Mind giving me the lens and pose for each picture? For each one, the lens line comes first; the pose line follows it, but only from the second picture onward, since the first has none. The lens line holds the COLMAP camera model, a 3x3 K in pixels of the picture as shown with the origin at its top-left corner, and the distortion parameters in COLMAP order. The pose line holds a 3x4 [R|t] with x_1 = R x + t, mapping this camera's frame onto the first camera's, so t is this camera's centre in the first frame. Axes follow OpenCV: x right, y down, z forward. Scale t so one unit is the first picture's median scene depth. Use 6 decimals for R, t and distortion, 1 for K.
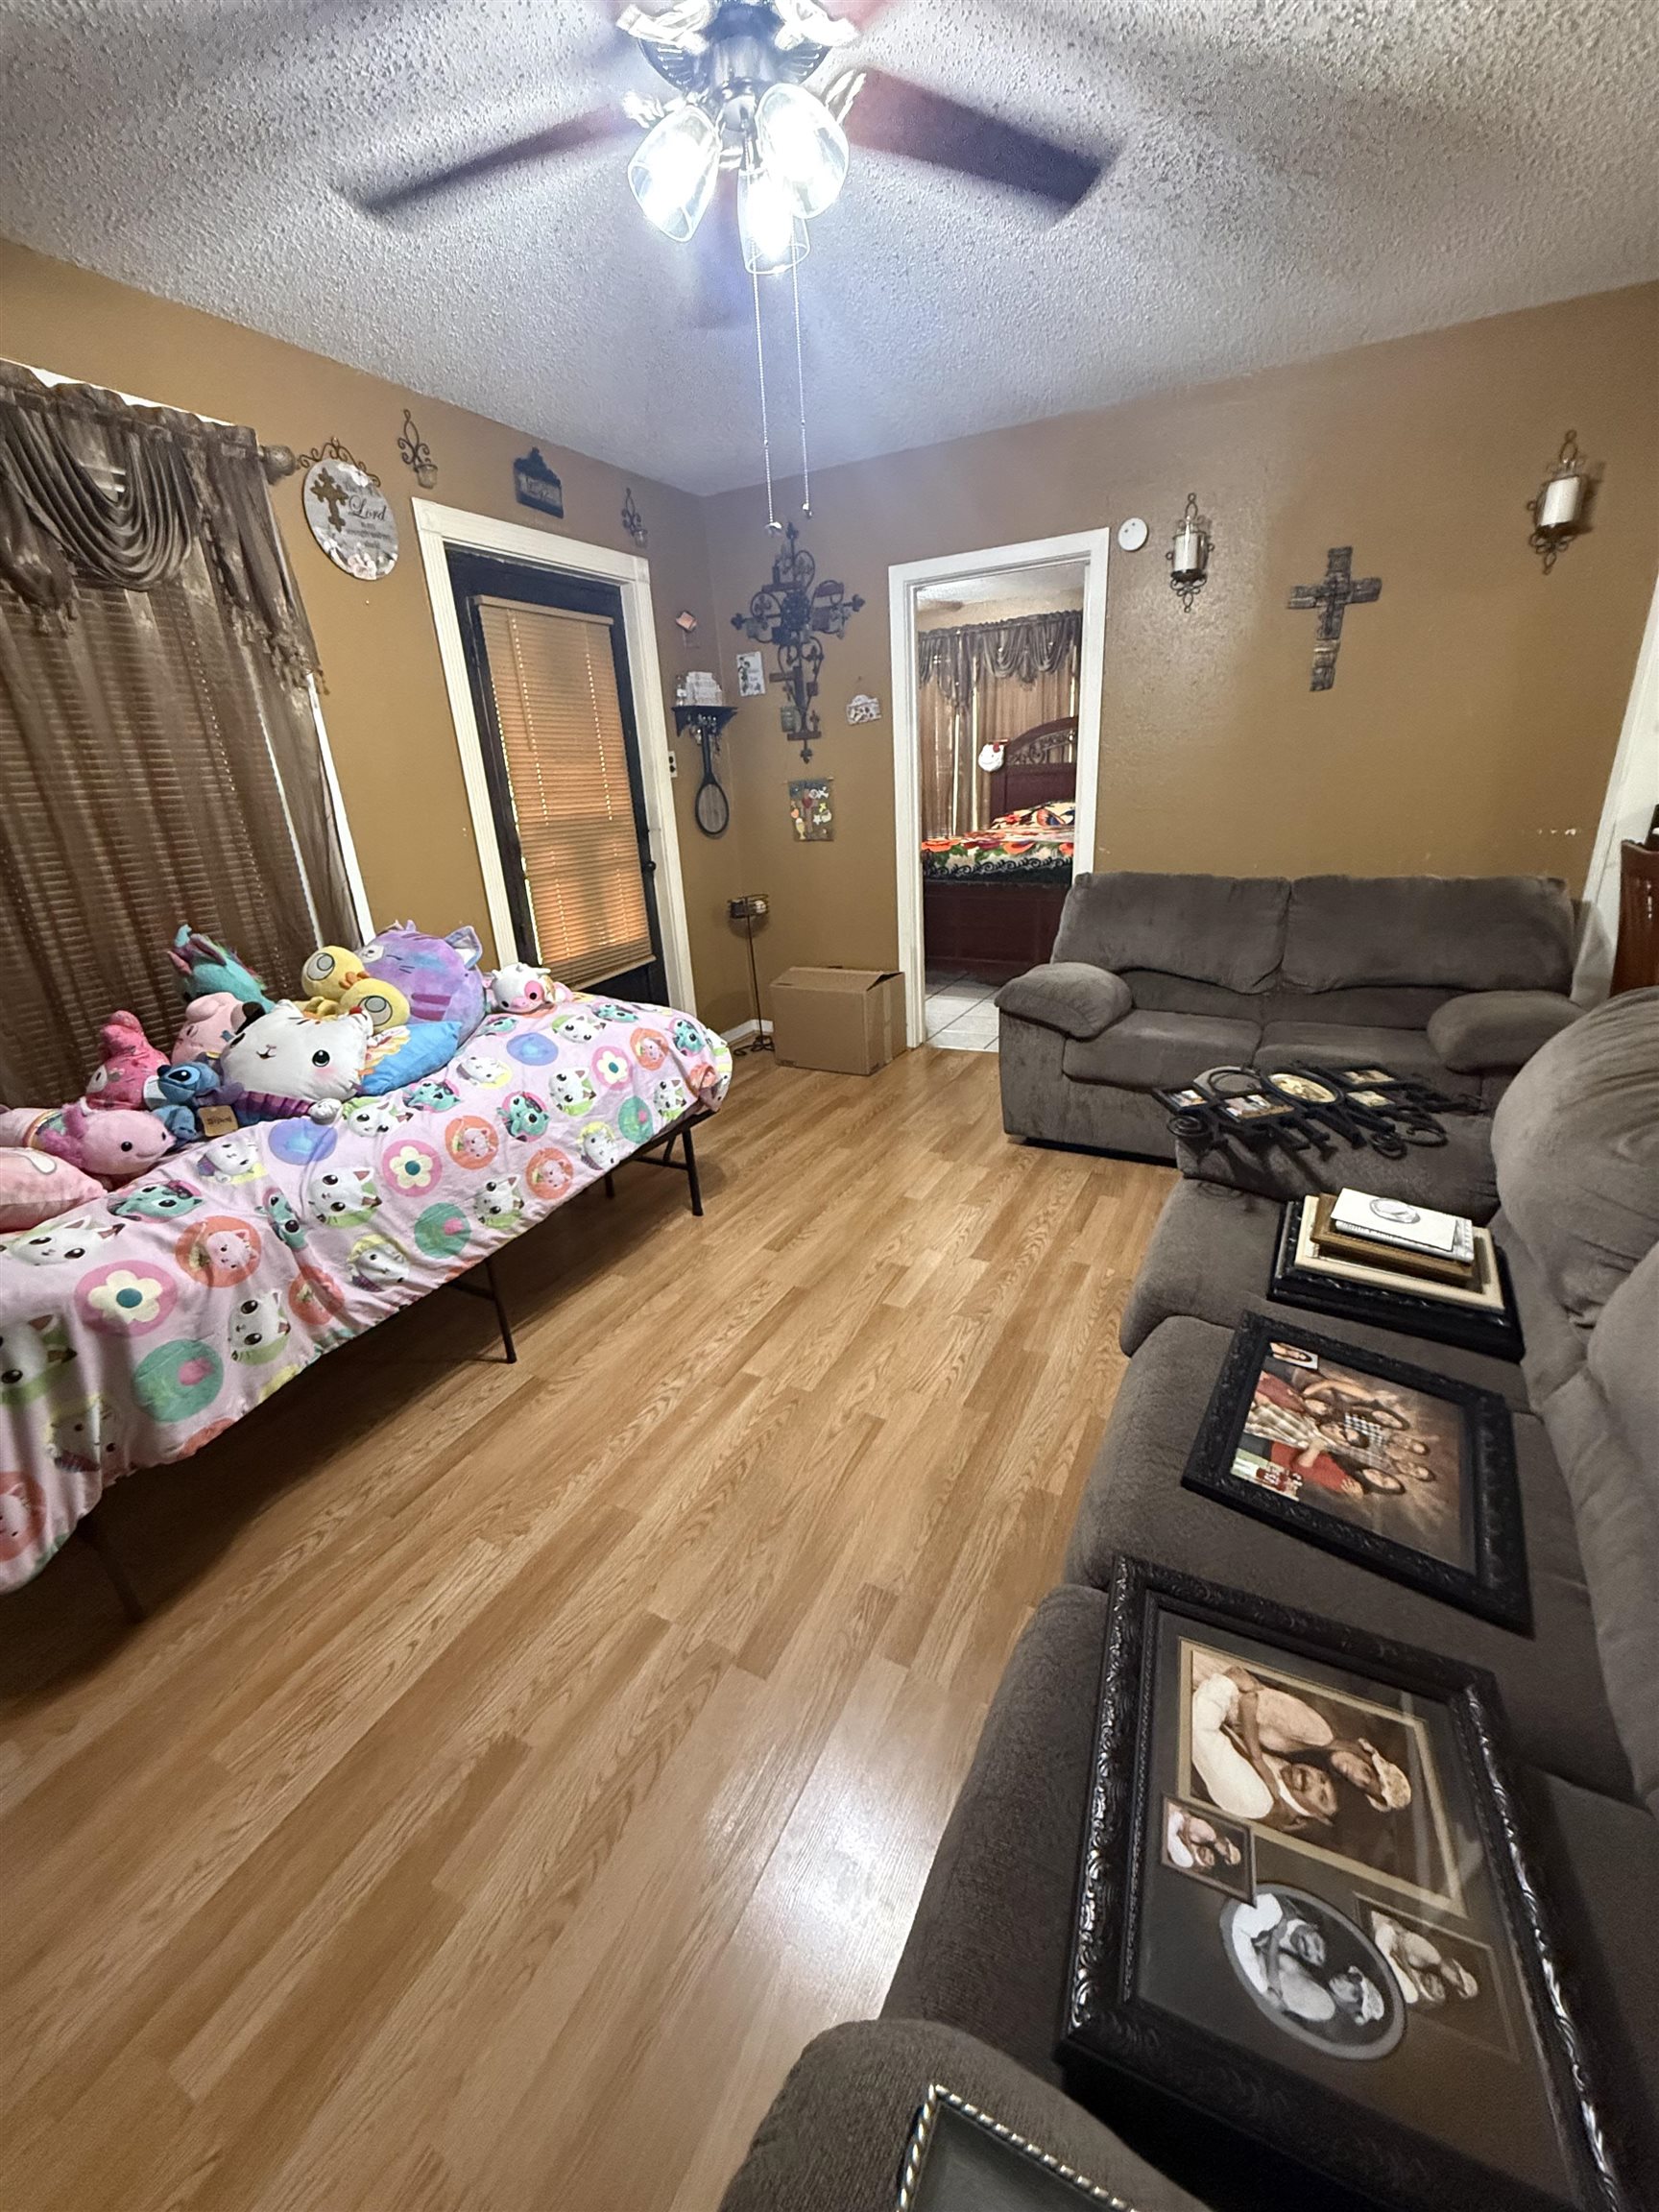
lens RADIAL K [[881.0, 0, 828.9], [0, 881.0, 1096.7], [0, 0, 1]] dist [0.000444, -0.000622]
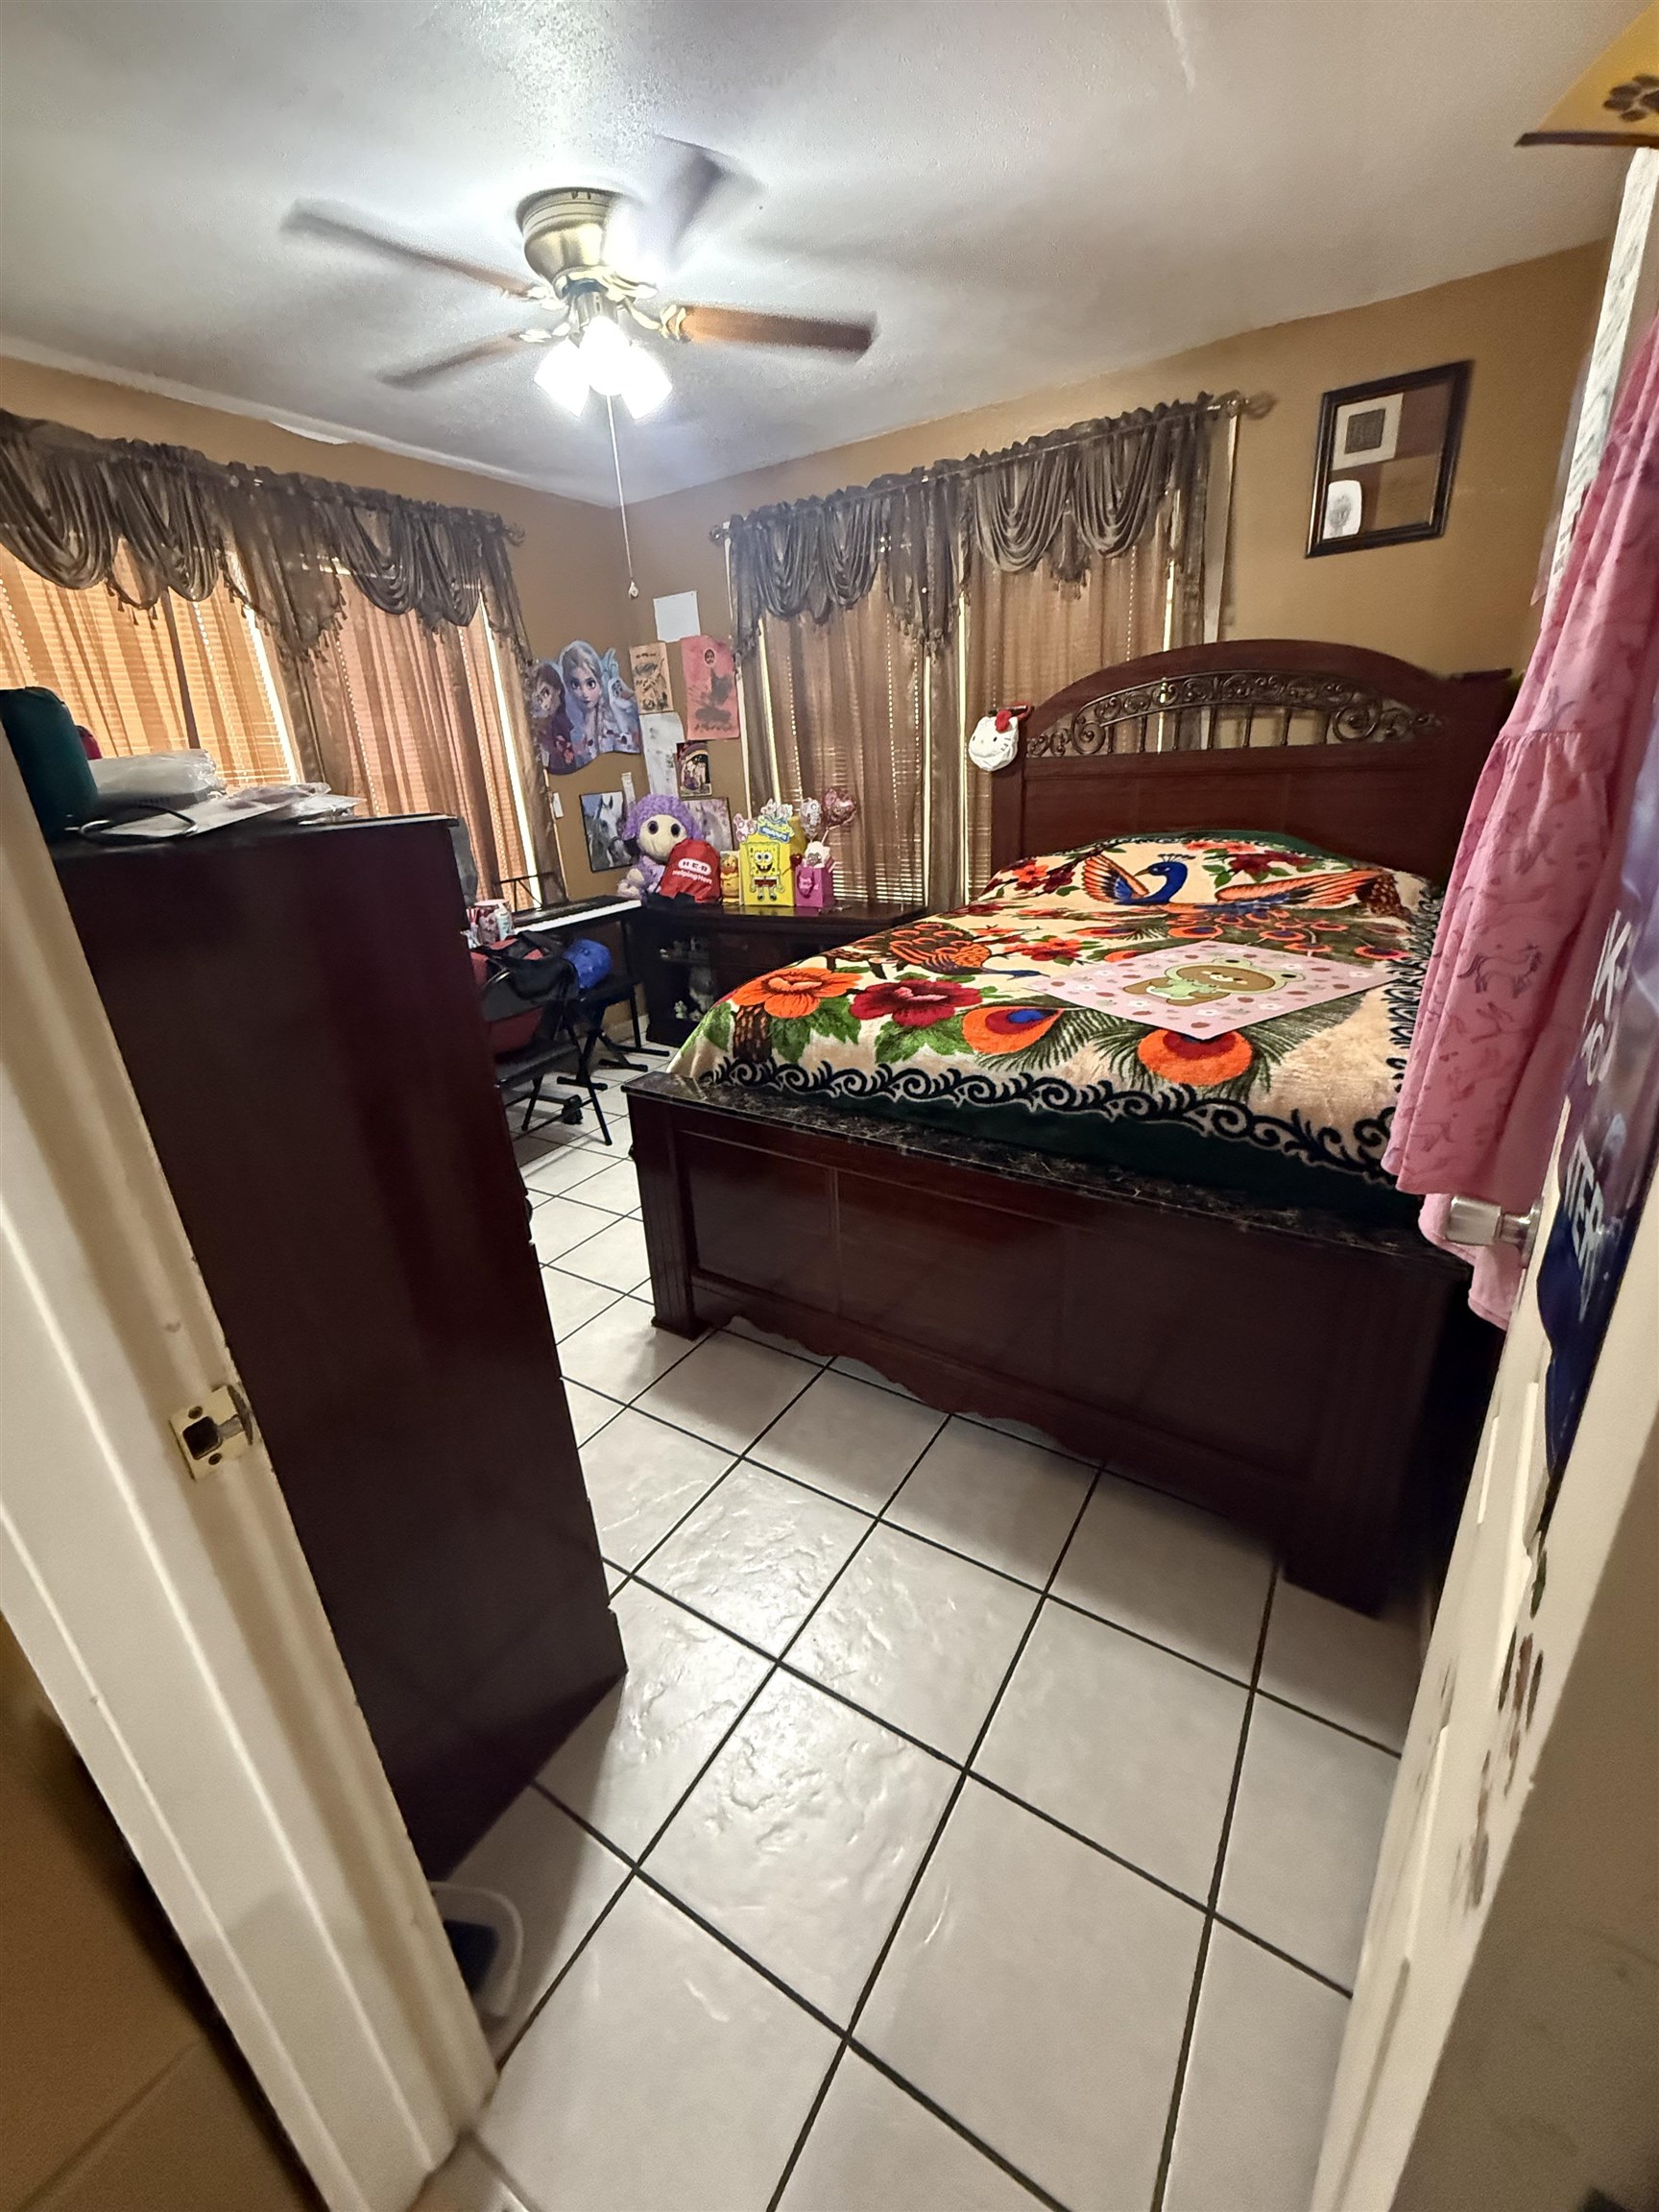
lens RADIAL K [[881.0, 0, 829.2], [0, 881.0, 1101.8], [0, 0, 1]] dist [0.000444, -0.000622]
pose [[0.997817, 0.013279, -0.064695, 0.131817], [-0.012064, 0.999744, 0.019134, -0.200594], [0.064932, -0.018312, 0.997722, 0.519814]]
